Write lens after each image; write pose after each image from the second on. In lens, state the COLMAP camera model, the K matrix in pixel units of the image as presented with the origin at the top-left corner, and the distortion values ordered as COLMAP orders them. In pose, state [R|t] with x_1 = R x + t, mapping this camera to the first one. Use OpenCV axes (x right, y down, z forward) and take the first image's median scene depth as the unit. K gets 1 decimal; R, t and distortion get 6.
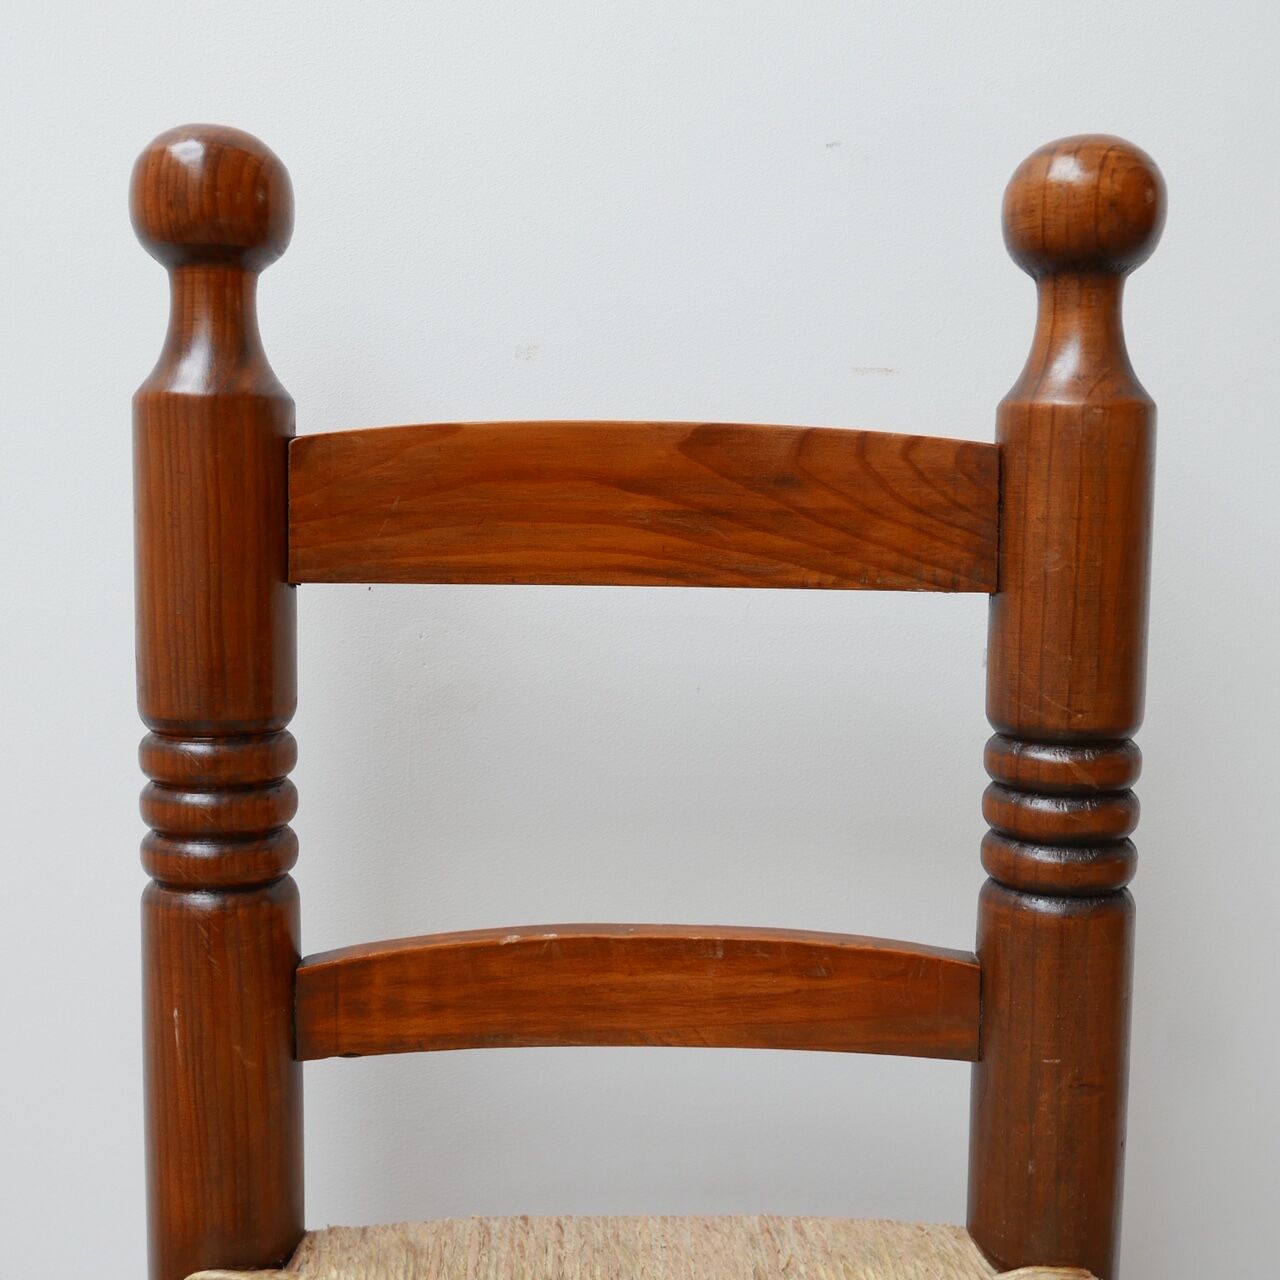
lens RADIAL K [[1538.1, 0, 640.0], [0, 1538.1, 640.0], [0, 0, 1]] dist [-0.021962, 0.001914]
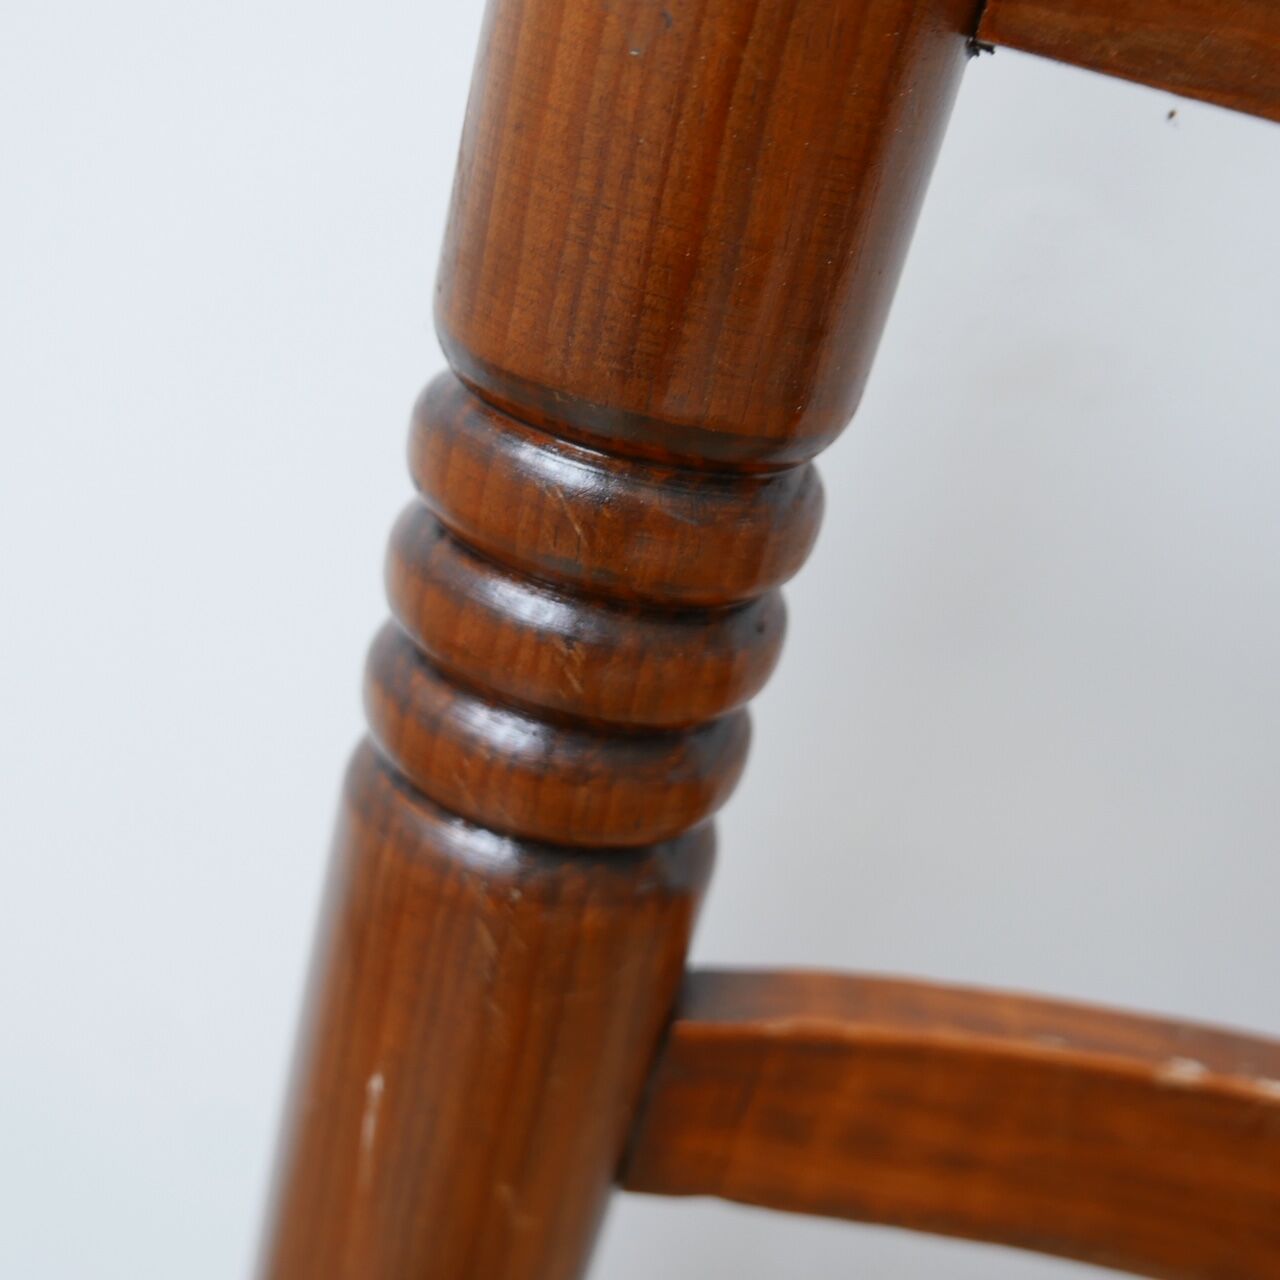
lens RADIAL K [[1538.1, 0, 640.0], [0, 1538.1, 640.0], [0, 0, 1]] dist [-0.021962, 0.001914]
pose [[0.960738, 0.271876, -0.055381, -0.239272], [-0.240326, 0.915167, 0.323594, -0.009305], [0.138660, -0.297580, 0.944574, 0.646729]]
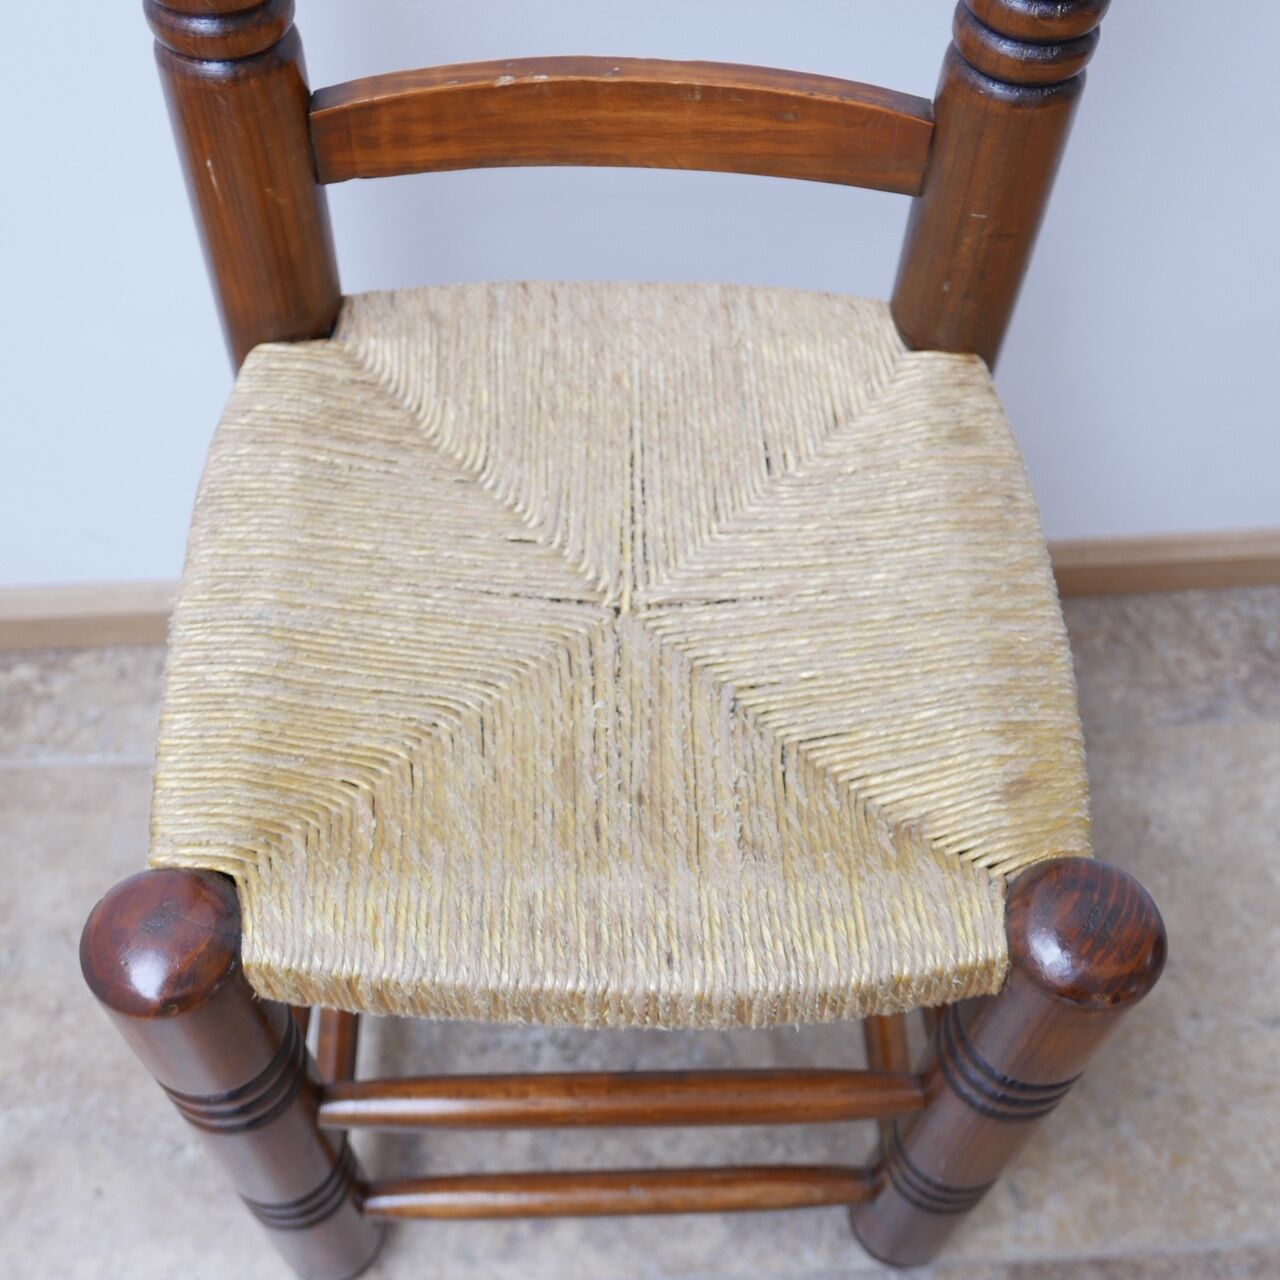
lens RADIAL K [[1538.1, 0, 640.0], [0, 1538.1, 640.0], [0, 0, 1]] dist [-0.021962, 0.001914]
pose [[0.999673, 0.020087, 0.015849, 0.001889], [-0.025118, 0.652358, 0.757494, -0.376650], [0.004876, -0.757645, 0.652649, 0.004016]]
